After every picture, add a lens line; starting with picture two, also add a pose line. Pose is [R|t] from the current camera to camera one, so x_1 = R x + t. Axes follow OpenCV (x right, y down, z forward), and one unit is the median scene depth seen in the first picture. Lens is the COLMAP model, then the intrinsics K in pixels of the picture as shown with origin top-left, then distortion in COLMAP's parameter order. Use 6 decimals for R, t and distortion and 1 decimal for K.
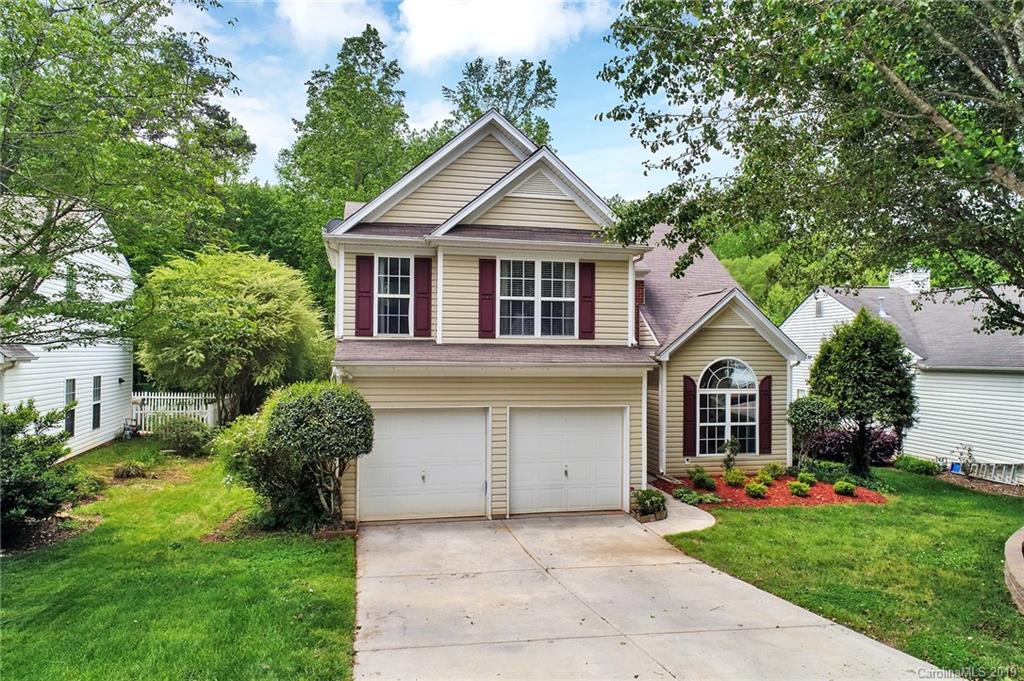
lens RADIAL K [[717.4, 0, 487.9], [0, 717.4, 337.7], [0, 0, 1]] dist [-0.001383, -0.011080]
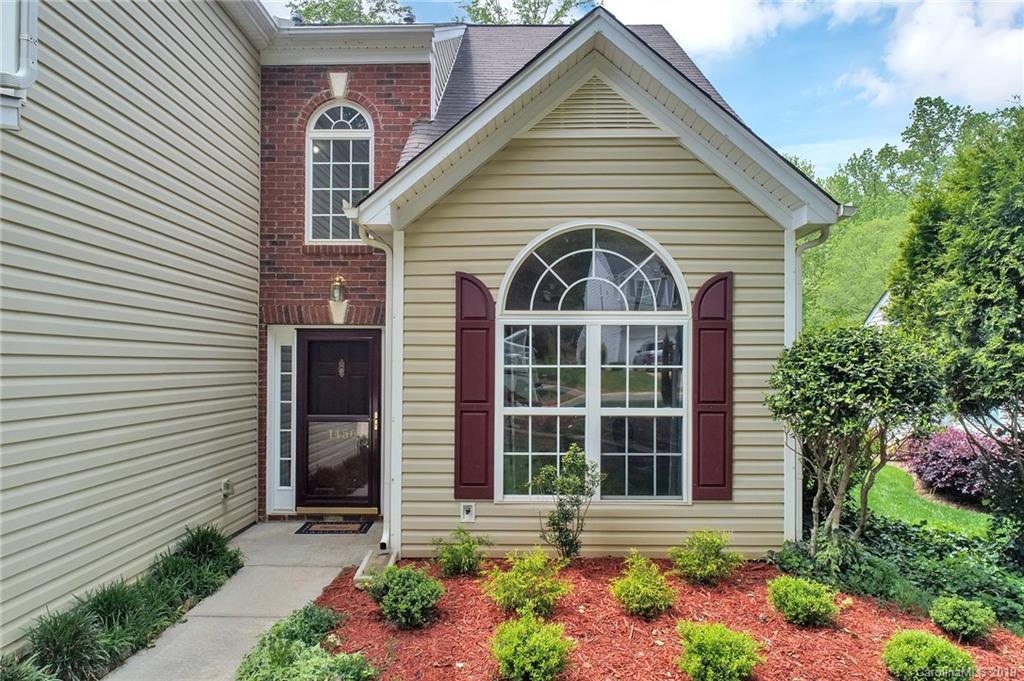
lens RADIAL K [[717.4, 0, 505.9], [0, 717.4, 369.8], [0, 0, 1]] dist [-0.001383, -0.011080]
pose [[0.969345, -0.004333, -0.245666, 0.519613], [0.005580, 0.999975, 0.004384, 0.134271], [0.245641, -0.005620, 0.969345, 0.888742]]
